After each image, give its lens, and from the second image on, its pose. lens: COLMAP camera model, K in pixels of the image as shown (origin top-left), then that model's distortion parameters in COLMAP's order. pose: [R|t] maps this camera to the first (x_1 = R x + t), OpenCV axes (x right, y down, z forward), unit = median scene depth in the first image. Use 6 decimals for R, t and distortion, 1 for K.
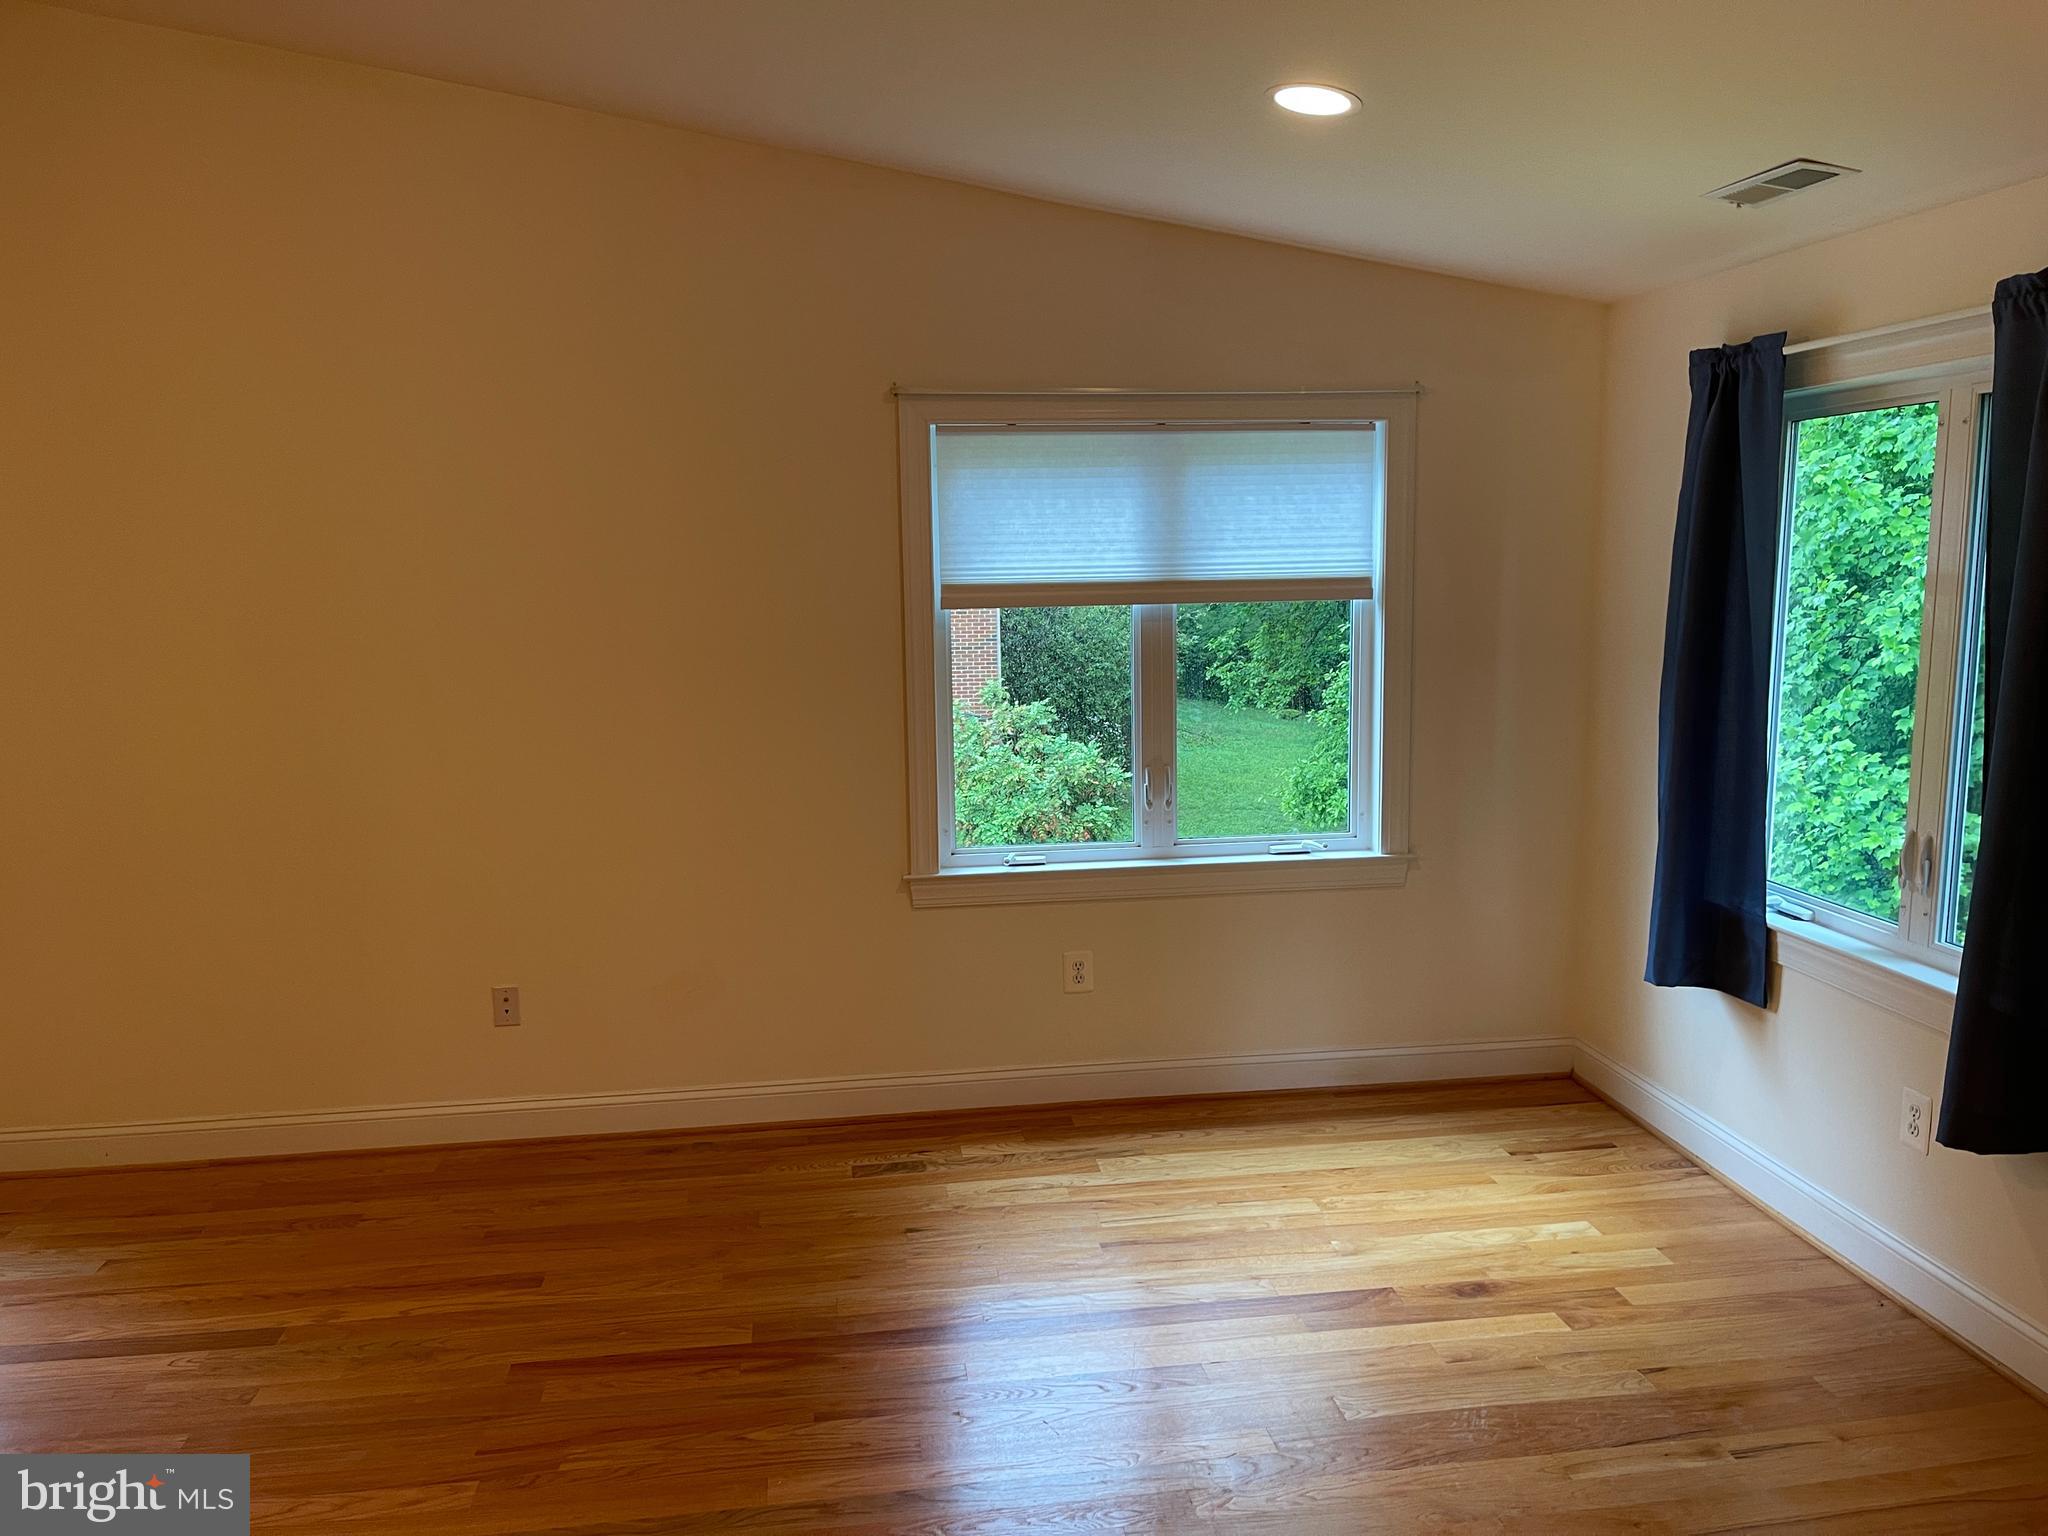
lens RADIAL K [[1545.1, 0, 1037.6], [0, 1545.1, 777.7], [0, 0, 1]] dist [0.072650, -0.095313]
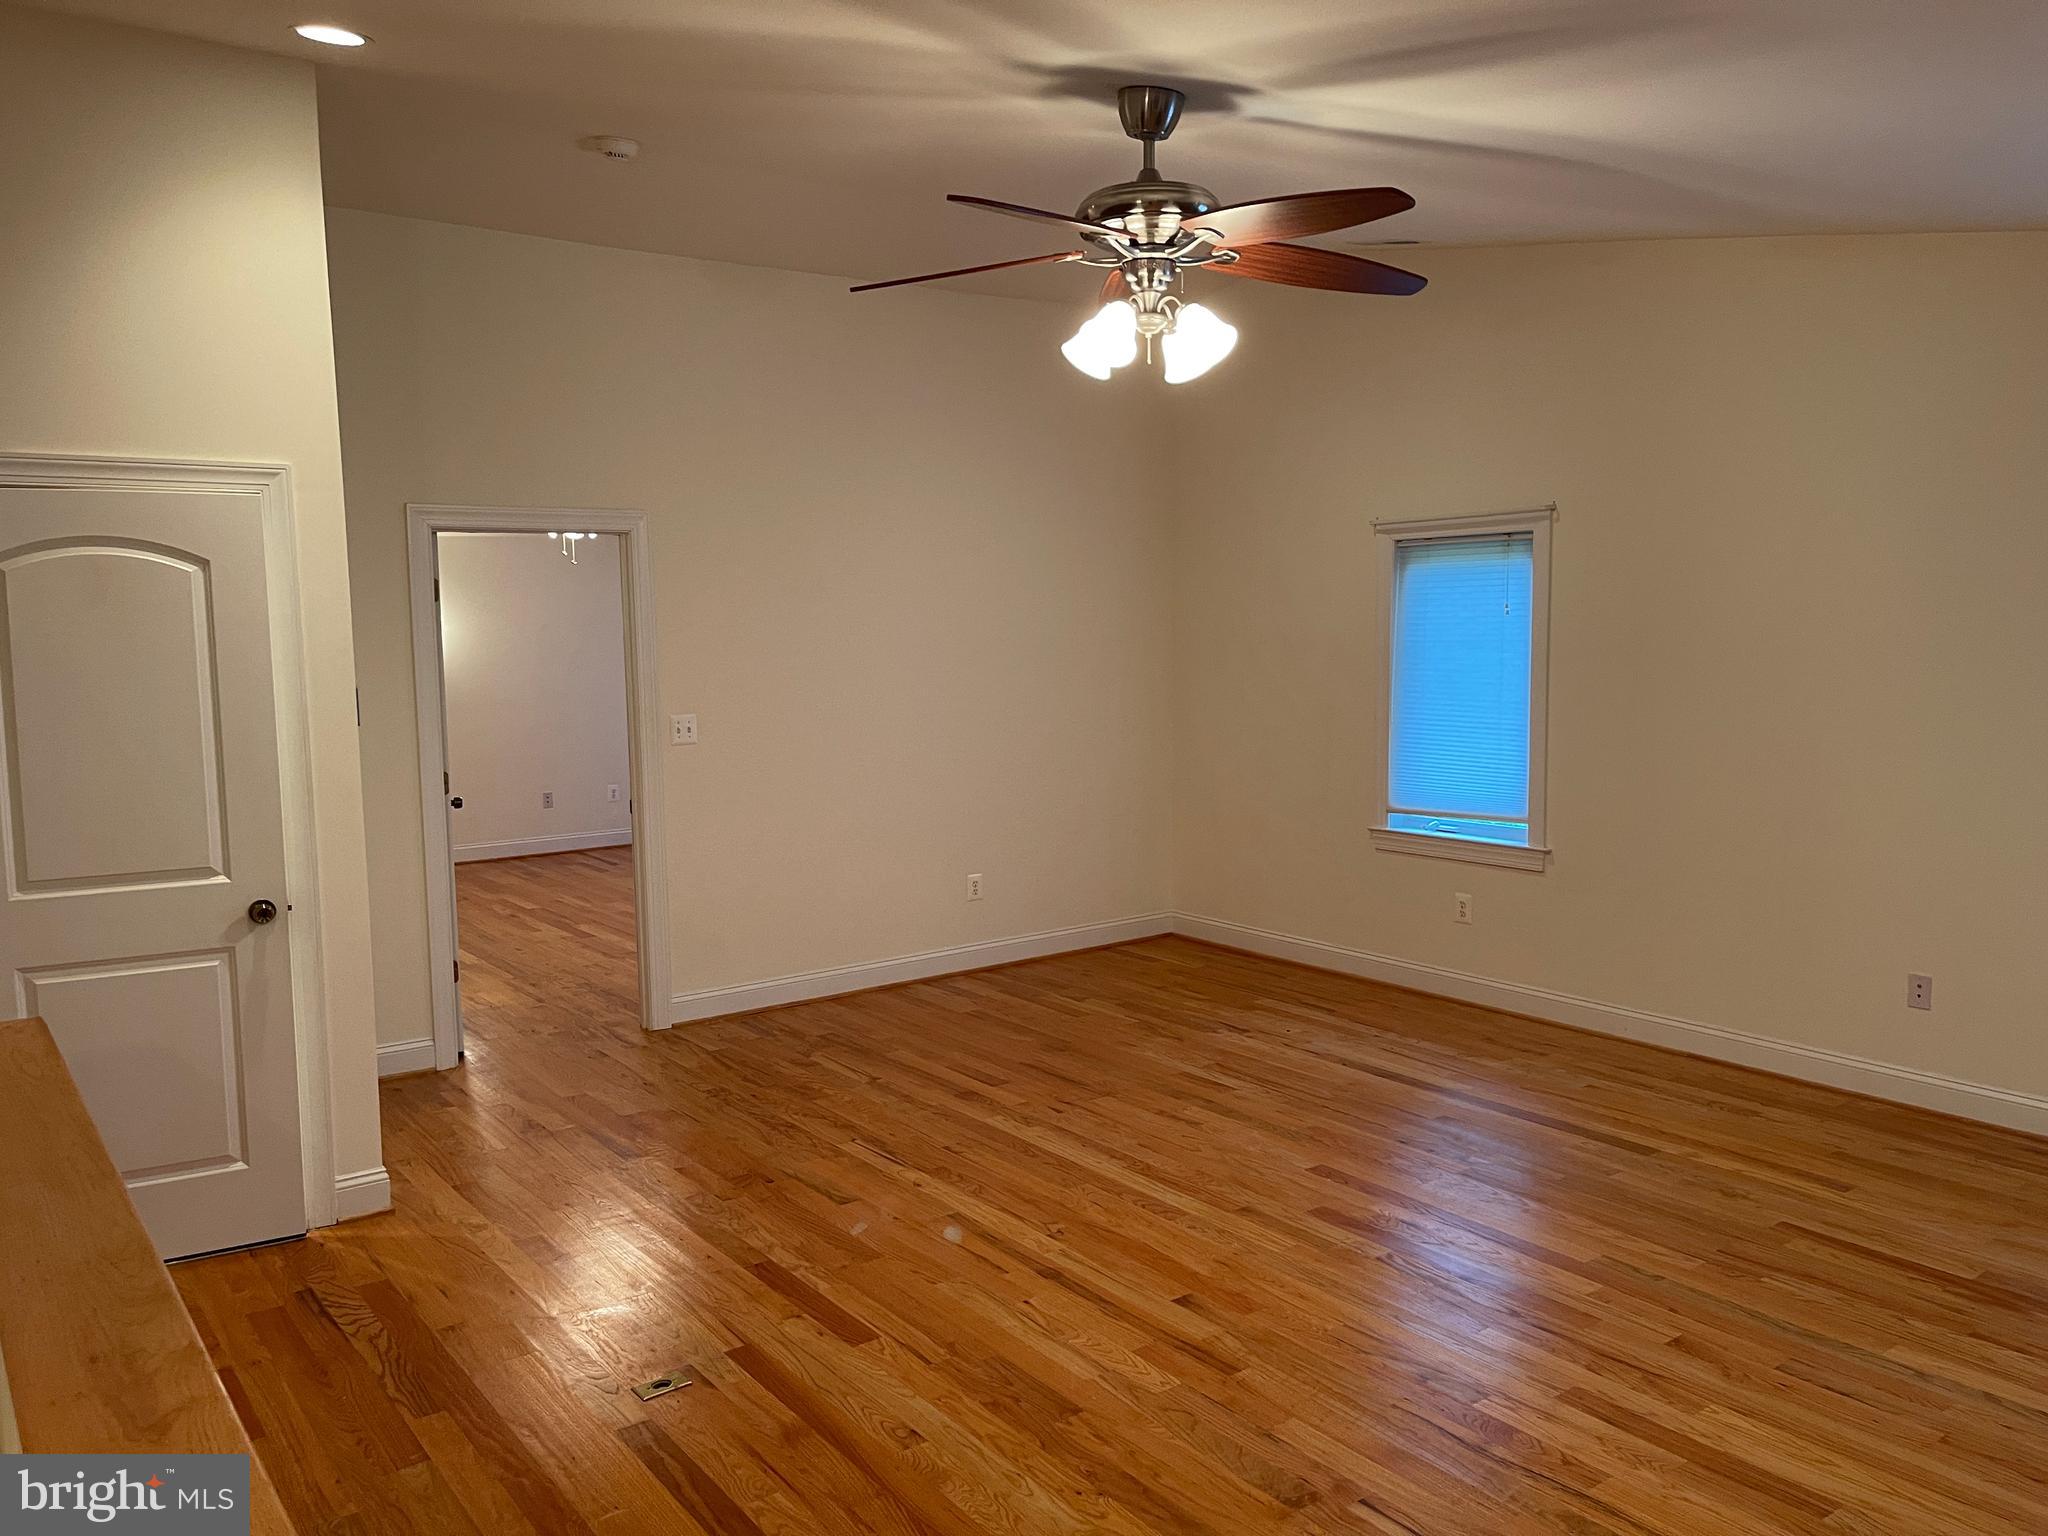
lens RADIAL K [[1545.1, 0, 1038.3], [0, 1545.1, 751.1], [0, 0, 1]] dist [0.072650, -0.095313]
pose [[0.471239, 0.080305, -0.878342, 0.451736], [-0.113508, 0.993087, 0.029898, 0.007829], [0.874671, 0.085609, 0.477097, -0.202251]]
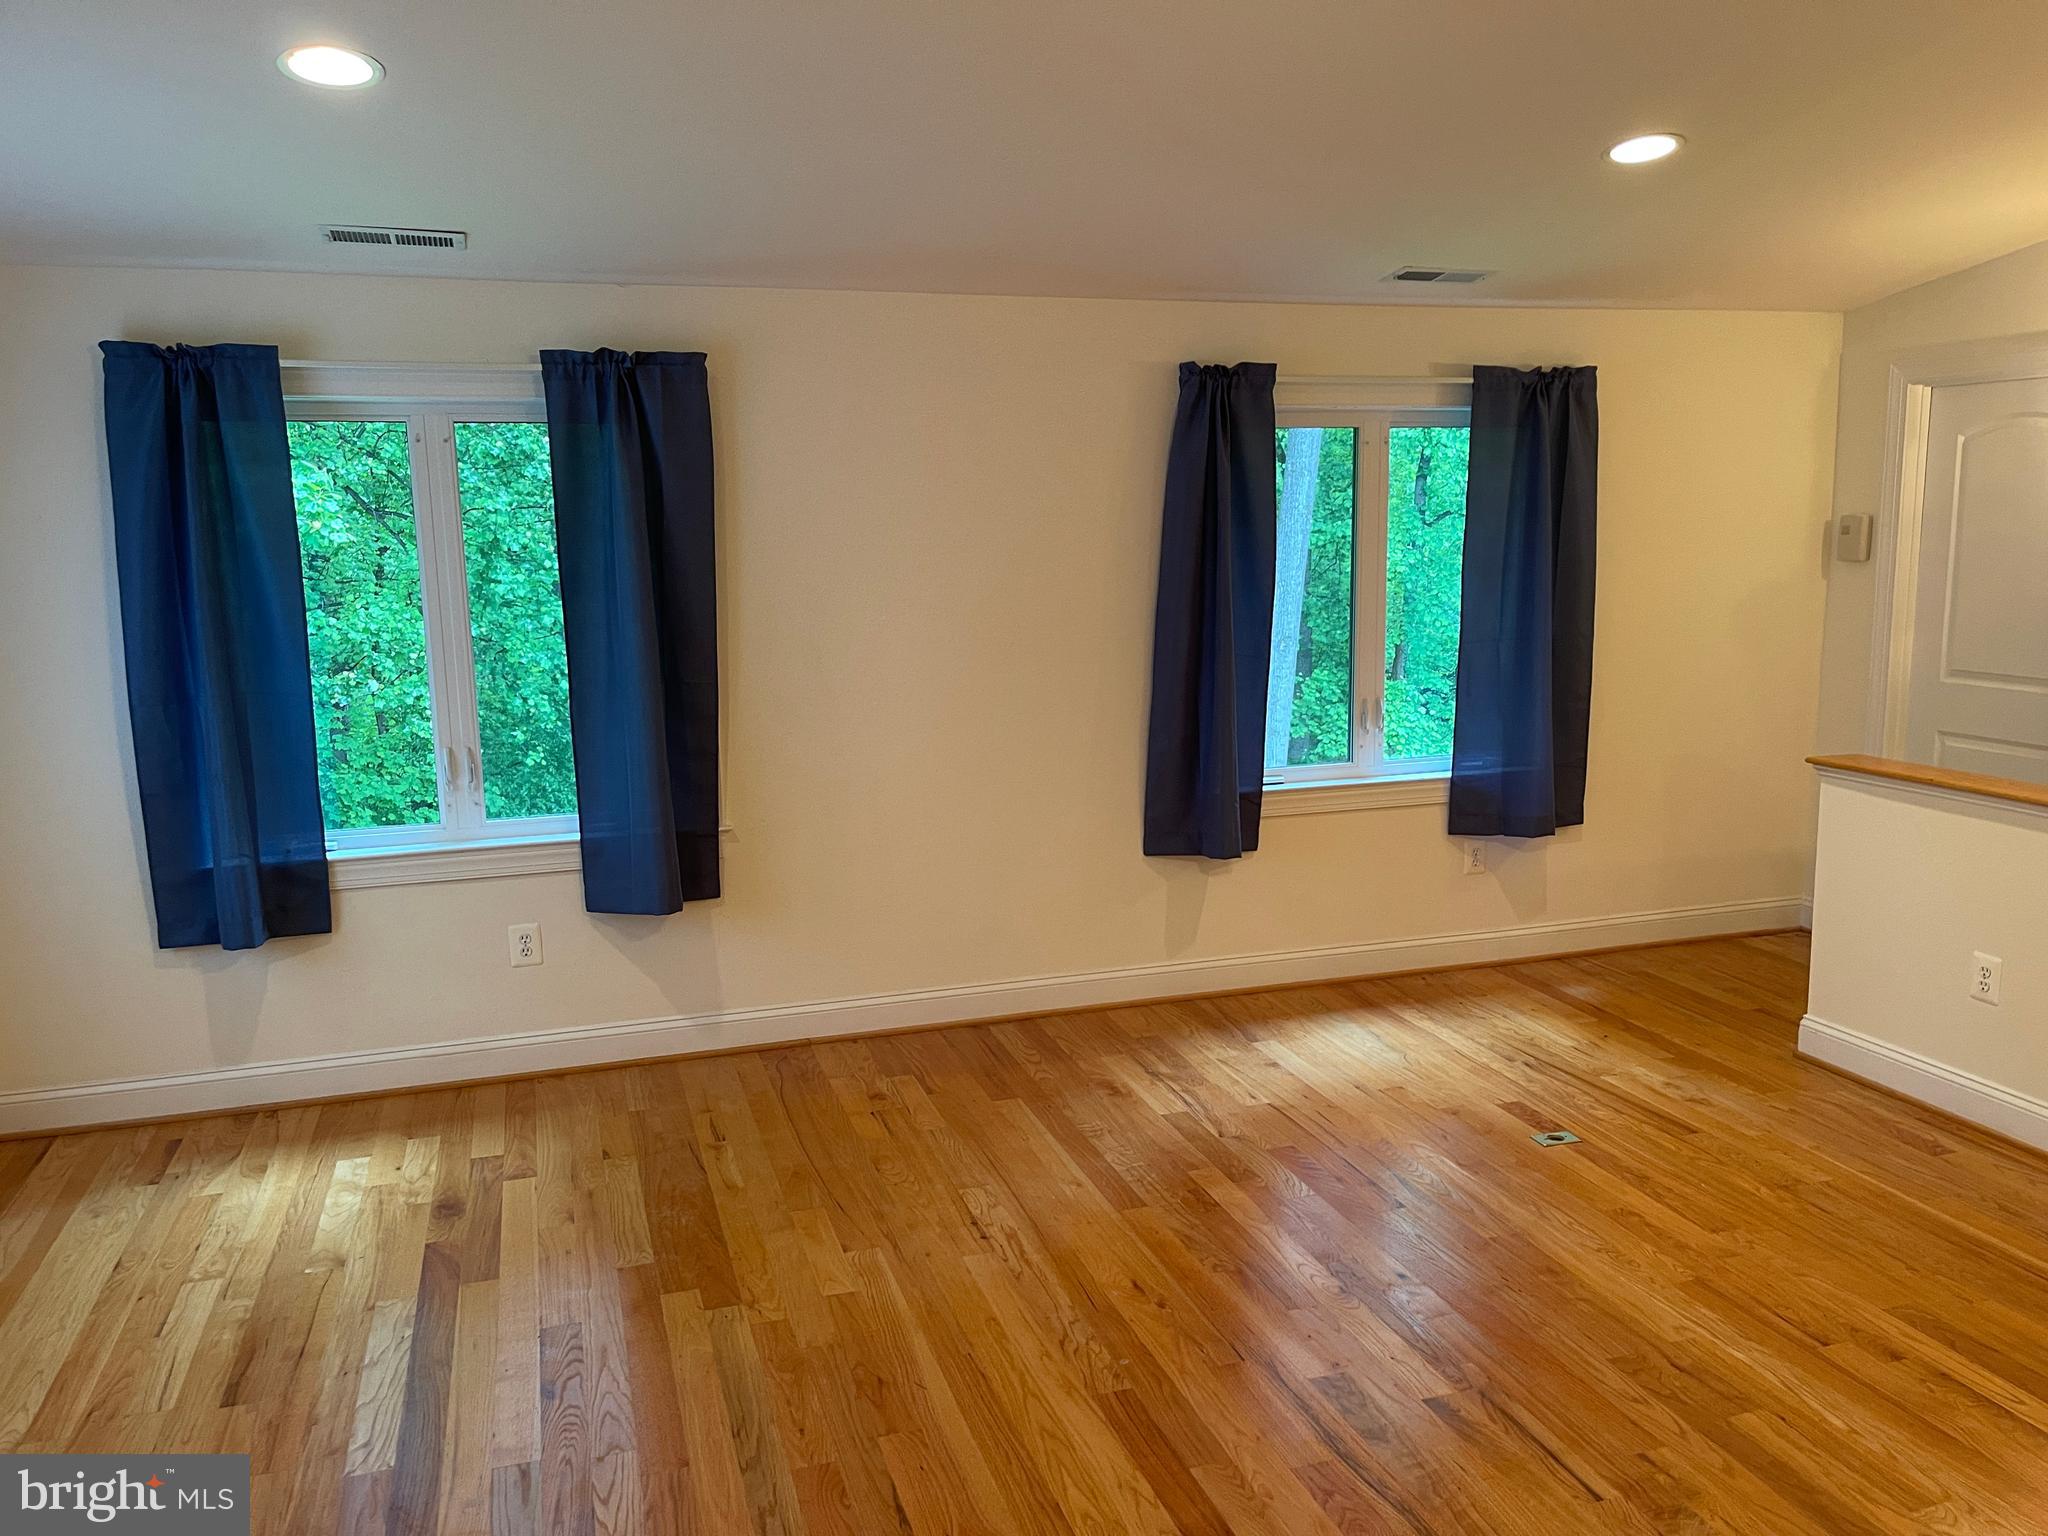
lens RADIAL K [[1545.1, 0, 1038.8], [0, 1545.1, 780.4], [0, 0, 1]] dist [0.072650, -0.095313]
pose [[-0.163361, -0.148917, 0.975262, -0.780555], [0.160849, 0.971295, 0.175254, -0.085307], [-0.973366, 0.185500, -0.134719, 0.666249]]
